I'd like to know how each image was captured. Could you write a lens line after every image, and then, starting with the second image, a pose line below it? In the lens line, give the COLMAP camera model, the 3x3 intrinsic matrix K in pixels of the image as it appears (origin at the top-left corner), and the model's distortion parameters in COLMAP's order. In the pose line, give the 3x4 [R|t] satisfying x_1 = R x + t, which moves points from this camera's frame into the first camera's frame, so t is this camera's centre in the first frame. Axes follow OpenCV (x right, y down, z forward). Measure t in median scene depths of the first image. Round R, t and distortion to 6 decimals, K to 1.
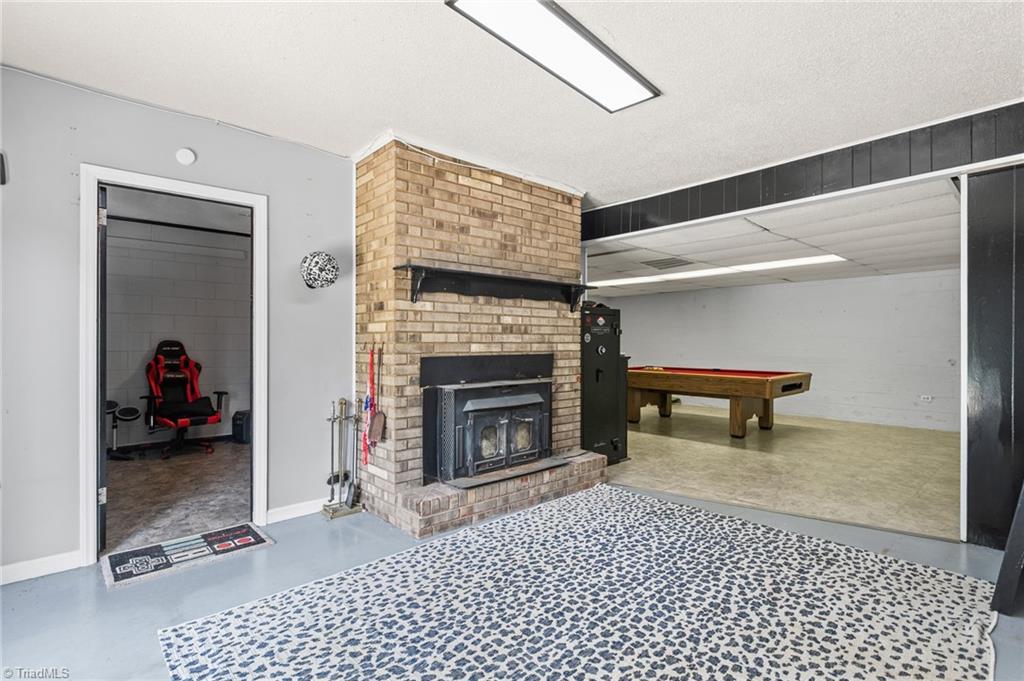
lens RADIAL K [[491.8, 0, 518.0], [0, 491.8, 338.9], [0, 0, 1]] dist [-0.004984, 0.003205]
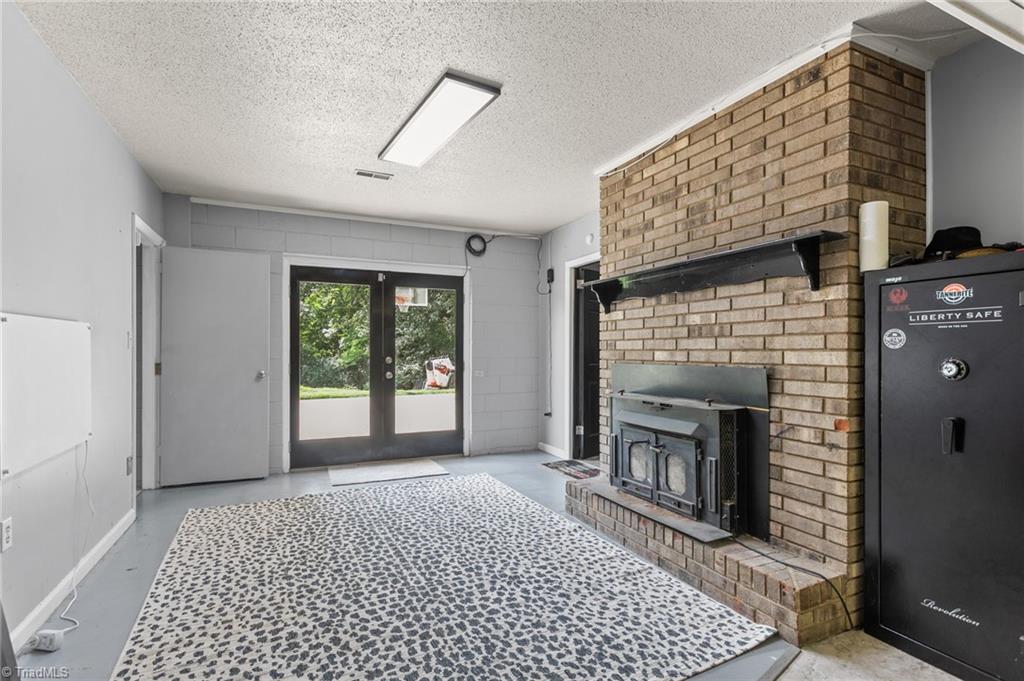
lens RADIAL K [[491.8, 0, 516.6], [0, 491.8, 348.0], [0, 0, 1]] dist [-0.004984, 0.003205]
pose [[-0.287731, -0.006127, -0.957692, 1.109172], [0.004231, 0.999962, -0.007669, 0.013683], [0.957702, -0.006259, -0.287694, 1.369892]]
